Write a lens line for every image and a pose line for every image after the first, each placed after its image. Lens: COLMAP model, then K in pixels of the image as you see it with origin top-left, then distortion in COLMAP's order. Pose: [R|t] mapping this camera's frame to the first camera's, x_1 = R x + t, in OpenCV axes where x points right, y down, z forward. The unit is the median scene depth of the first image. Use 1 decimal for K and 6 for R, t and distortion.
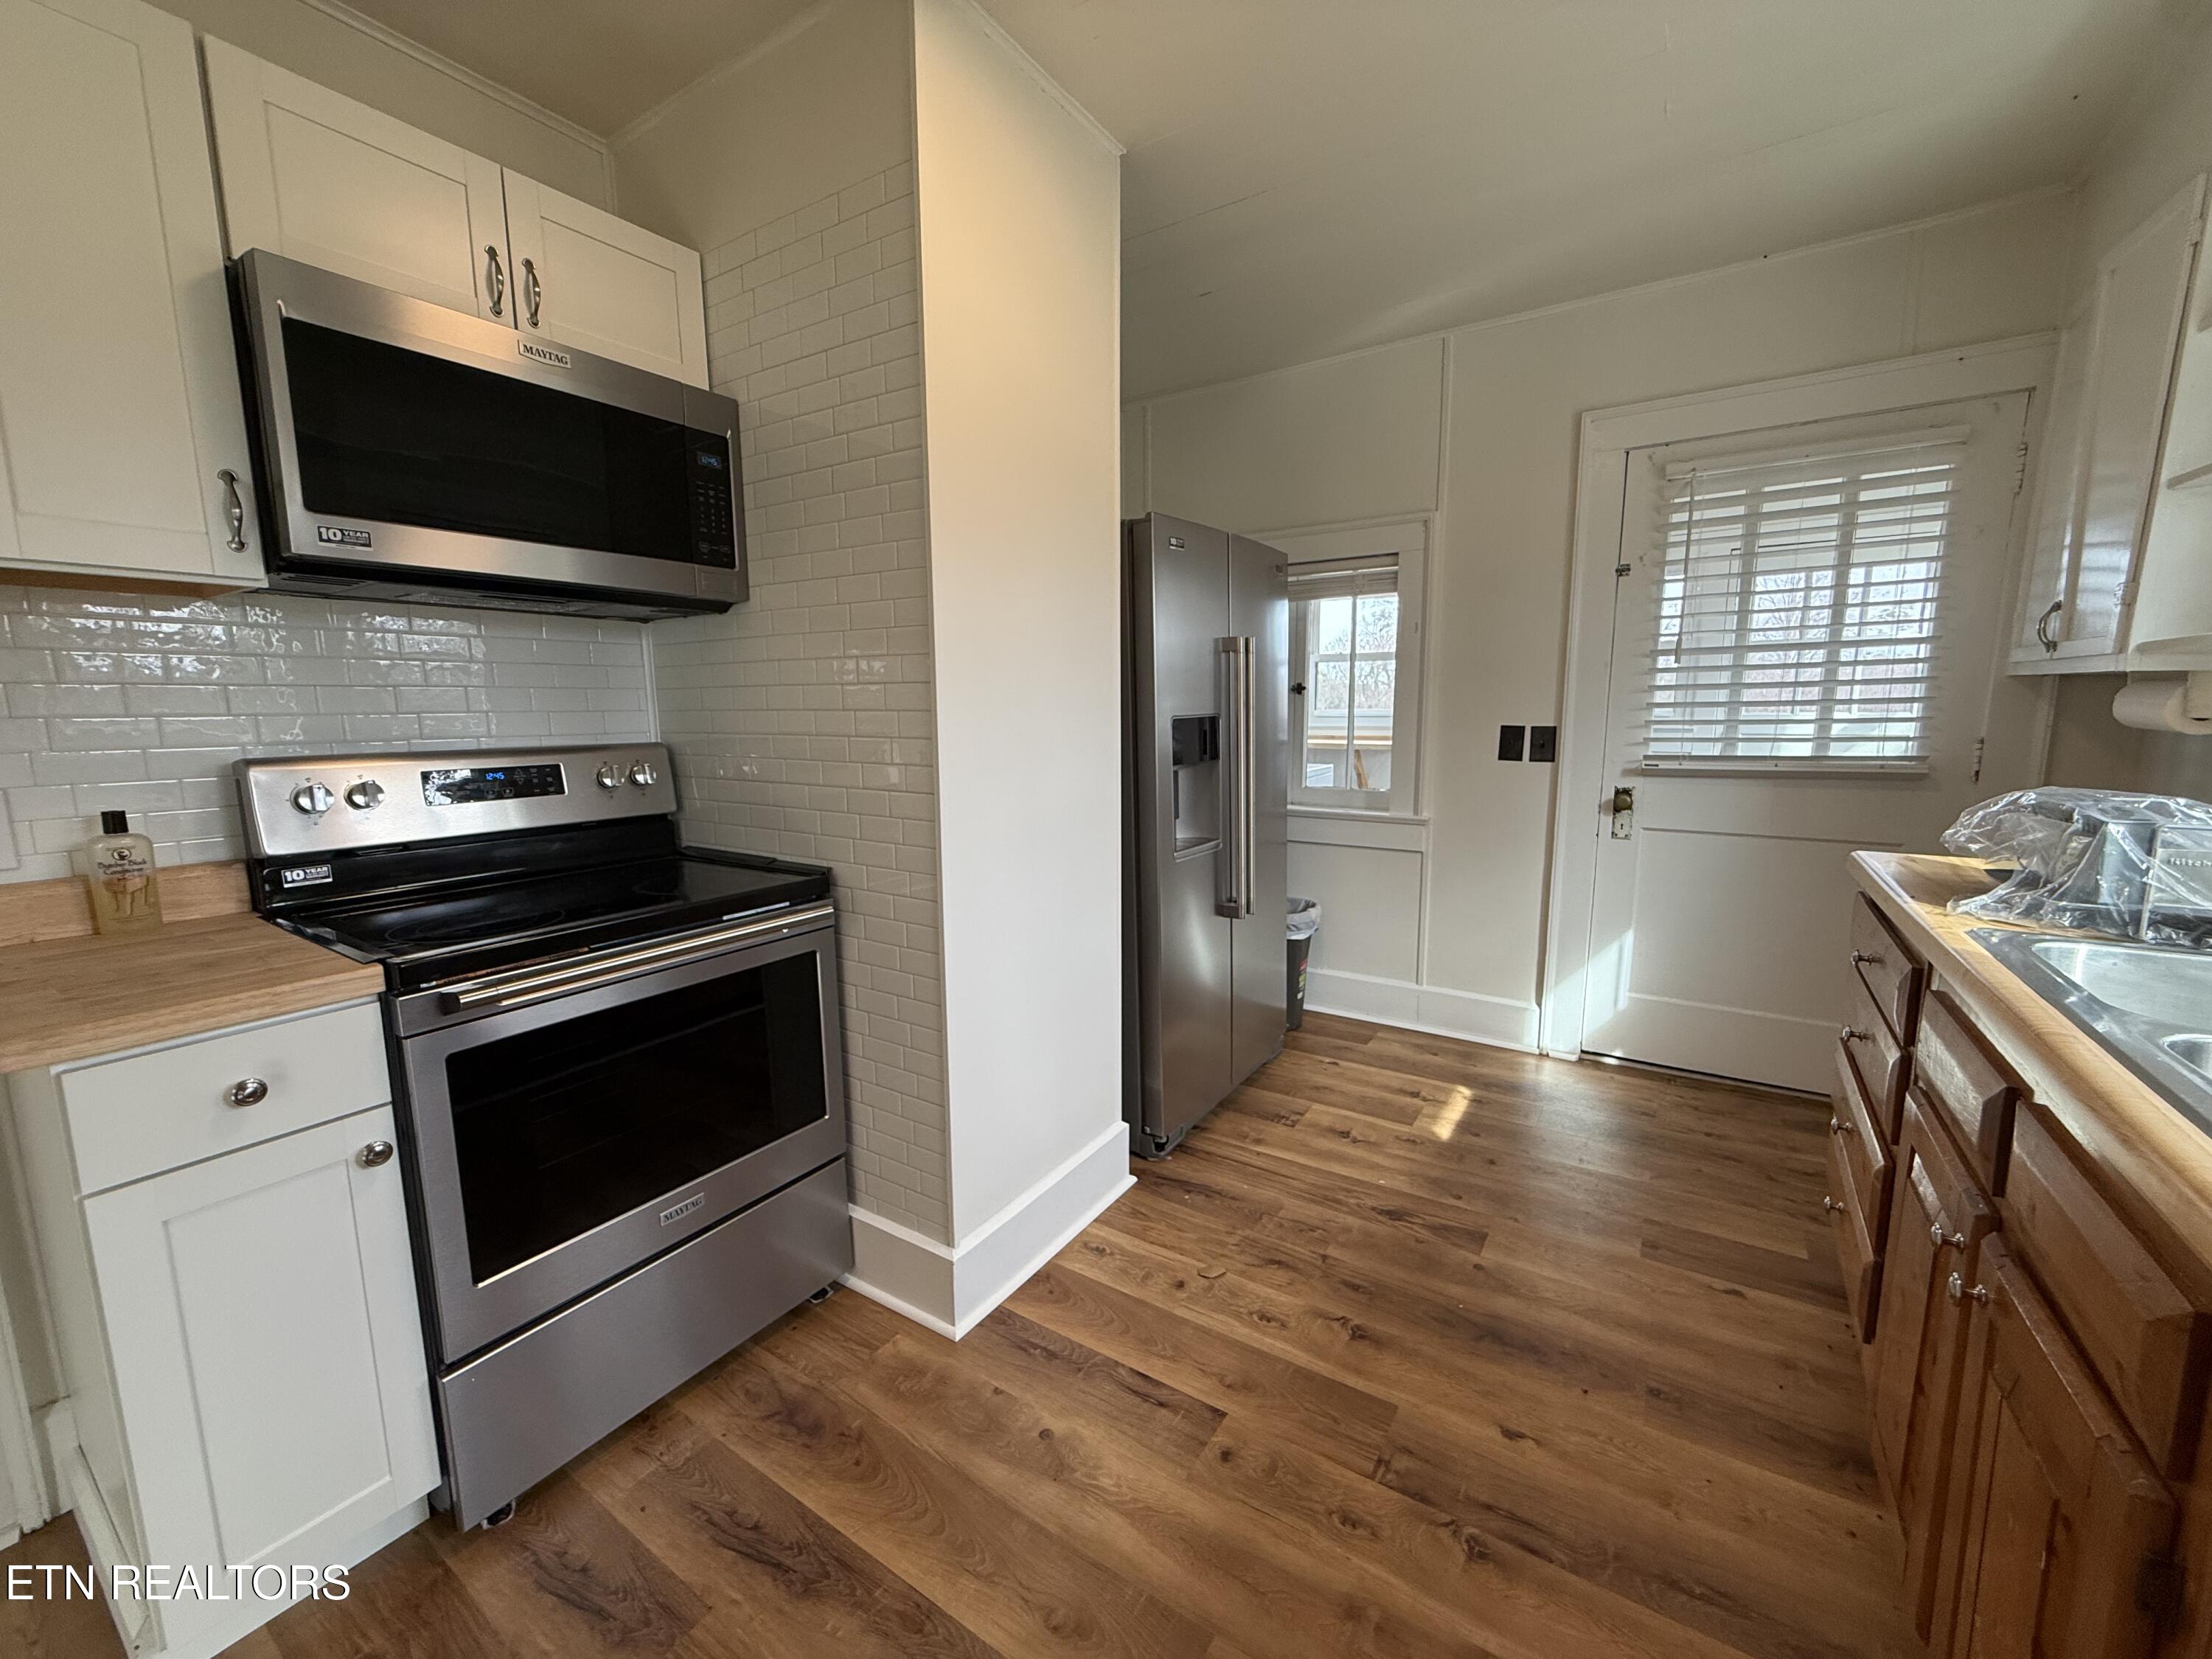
lens RADIAL K [[880.8, 0, 1107.7], [0, 880.8, 828.4], [0, 0, 1]] dist [0.001159, 0.000661]
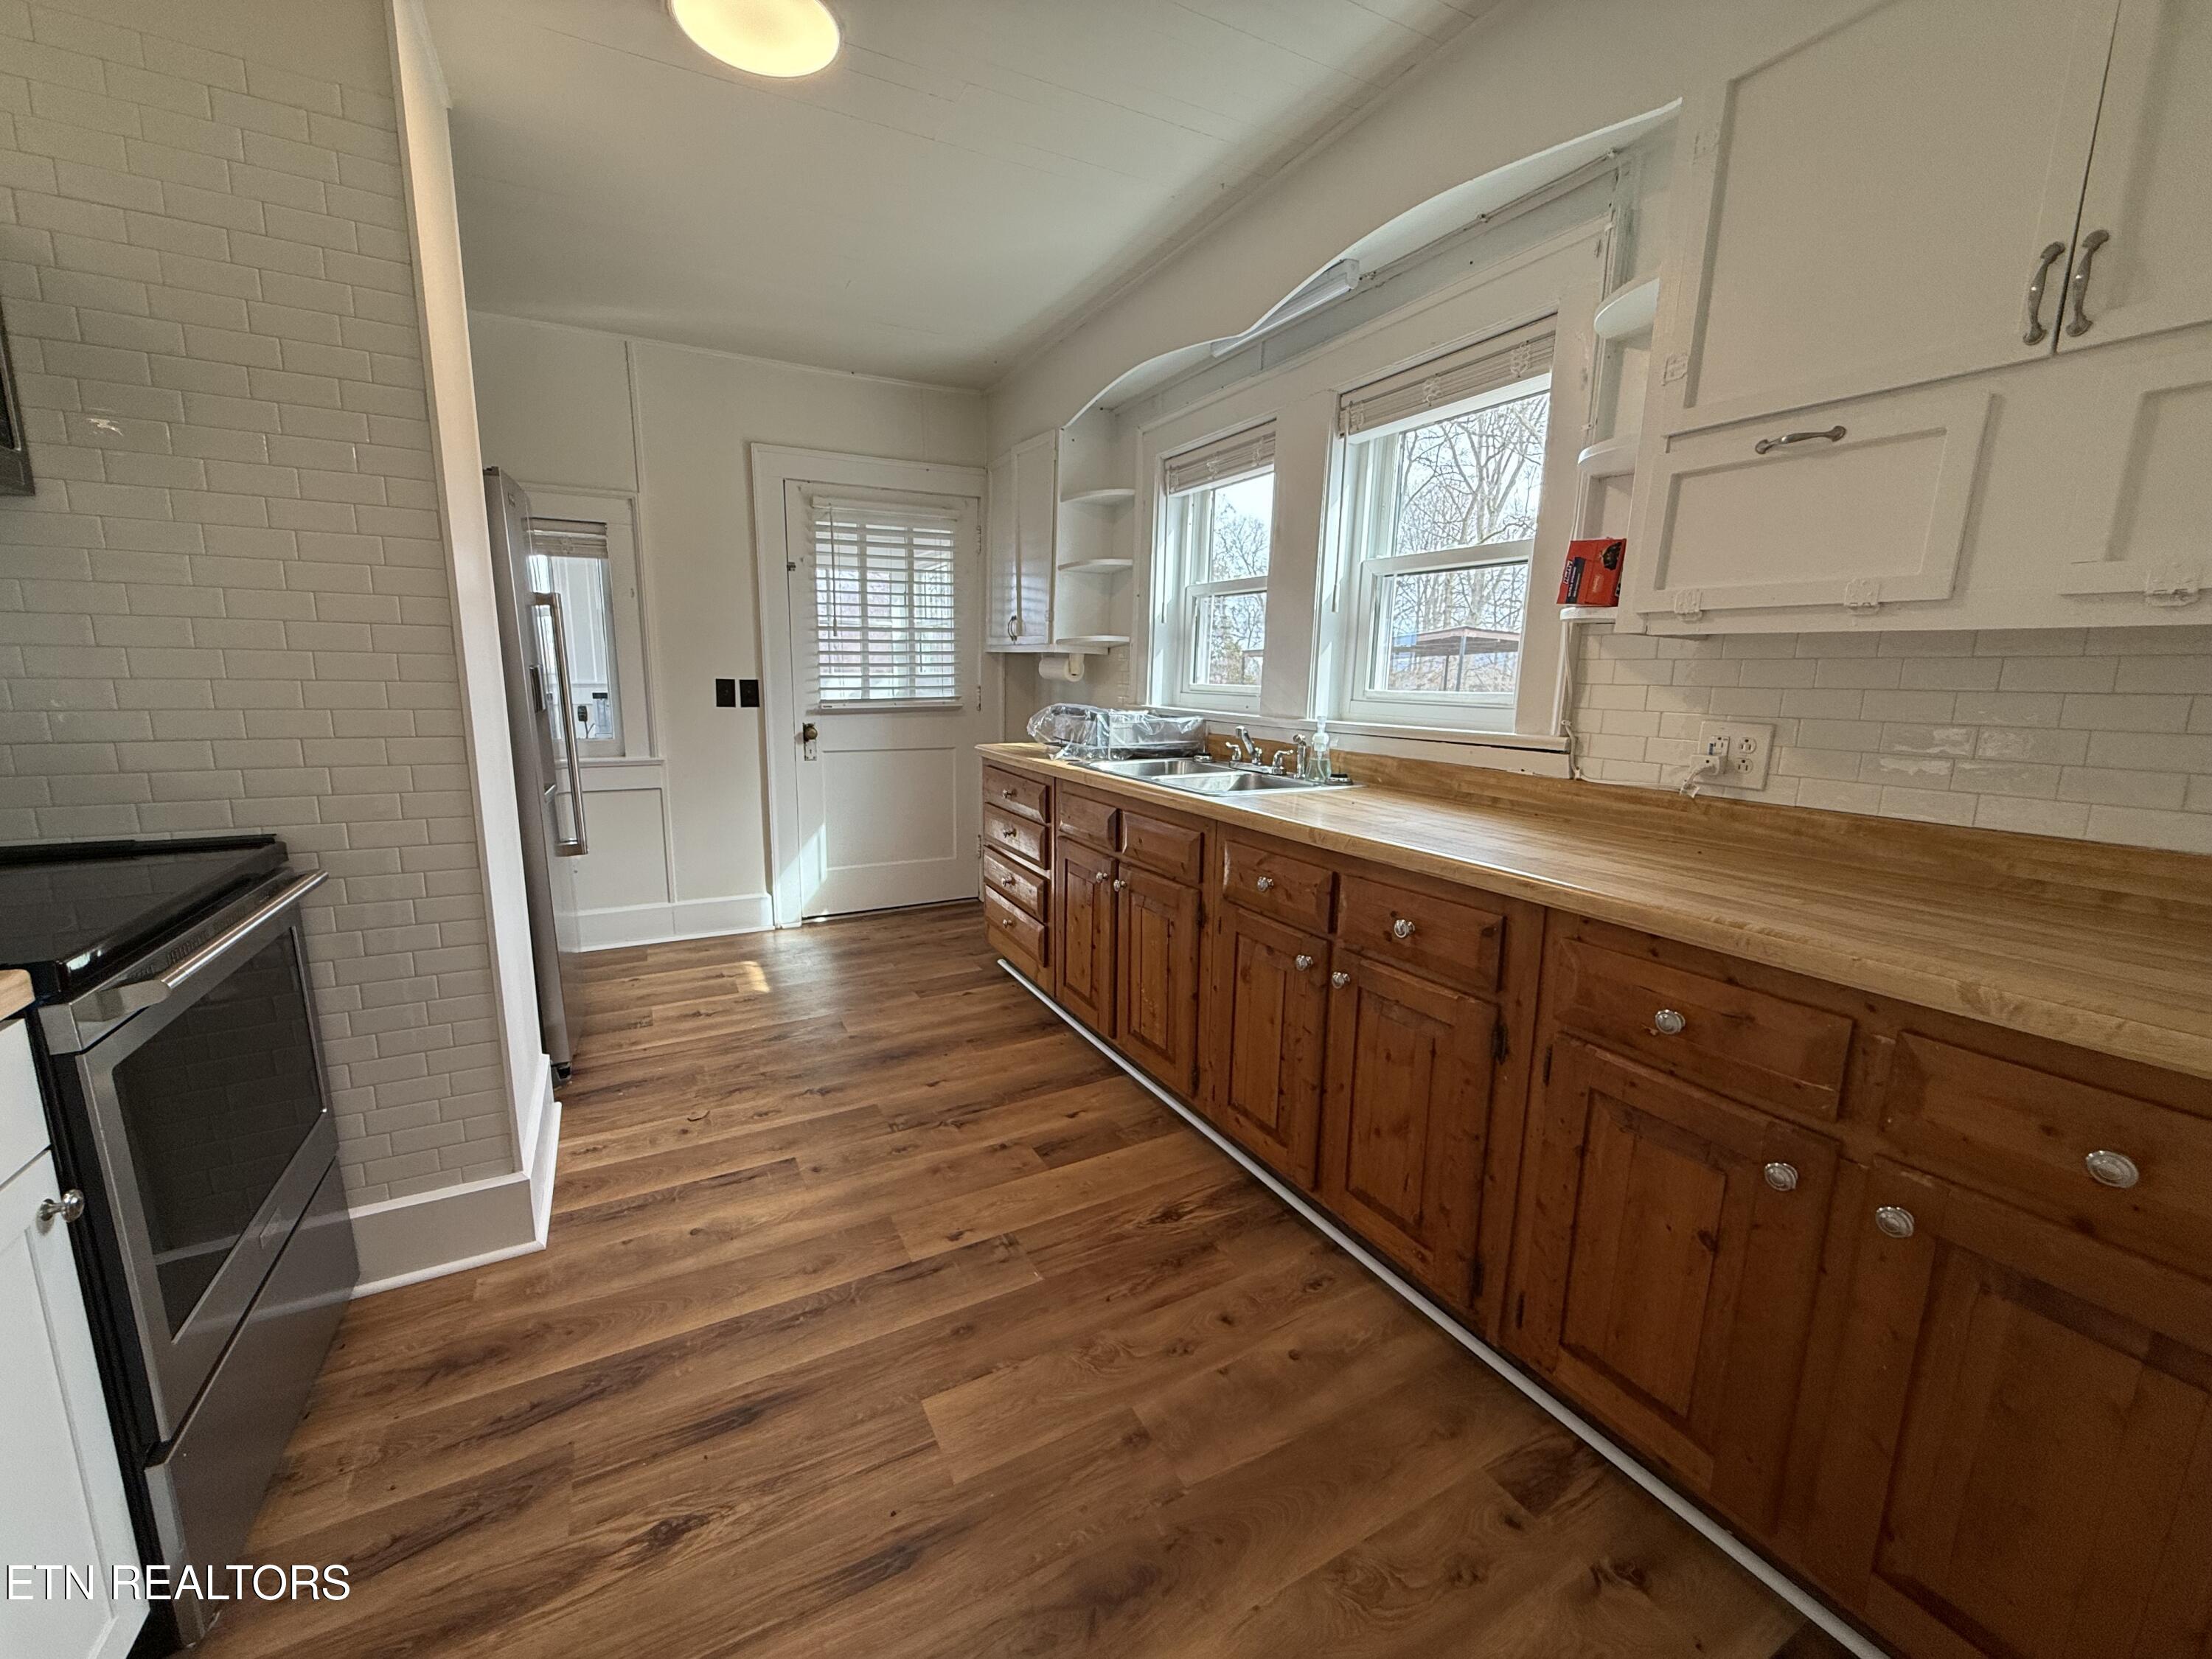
lens RADIAL K [[880.8, 0, 1093.9], [0, 880.8, 830.6], [0, 0, 1]] dist [0.001159, 0.000661]
pose [[0.482590, -0.143633, 0.863988, -0.490233], [0.105694, 0.988803, 0.105346, 0.025293], [-0.869445, 0.040479, 0.492368, -0.090774]]
